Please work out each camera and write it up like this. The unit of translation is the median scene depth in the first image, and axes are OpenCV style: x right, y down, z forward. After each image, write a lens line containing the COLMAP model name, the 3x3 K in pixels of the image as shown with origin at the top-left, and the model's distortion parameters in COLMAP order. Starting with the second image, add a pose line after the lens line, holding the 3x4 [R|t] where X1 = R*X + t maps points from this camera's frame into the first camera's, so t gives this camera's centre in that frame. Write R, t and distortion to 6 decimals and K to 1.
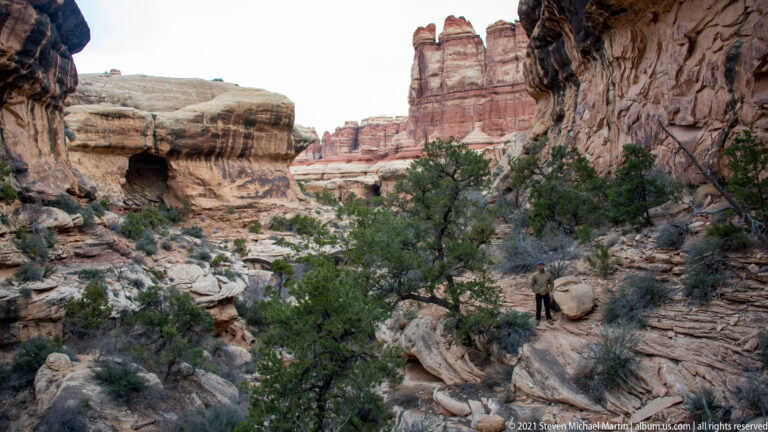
lens RADIAL K [[681.9, 0, 382.4], [0, 681.9, 213.9], [0, 0, 1]] dist [-0.072750, -0.002295]
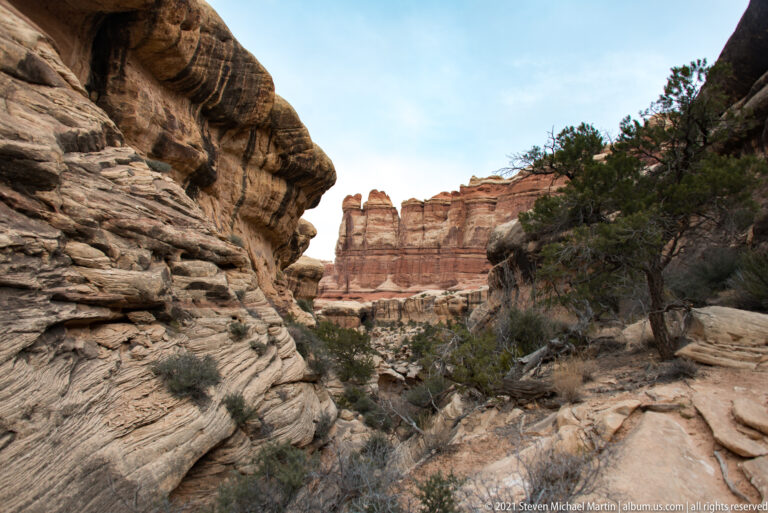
lens RADIAL K [[617.3, 0, 384.8], [0, 617.3, 257.7], [0, 0, 1]] dist [-0.126993, 0.004110]
pose [[0.981016, 0.096918, 0.167973, -0.065164], [-0.071740, 0.986084, -0.149974, 0.007565], [-0.180171, 0.135077, 0.974317, -0.126539]]
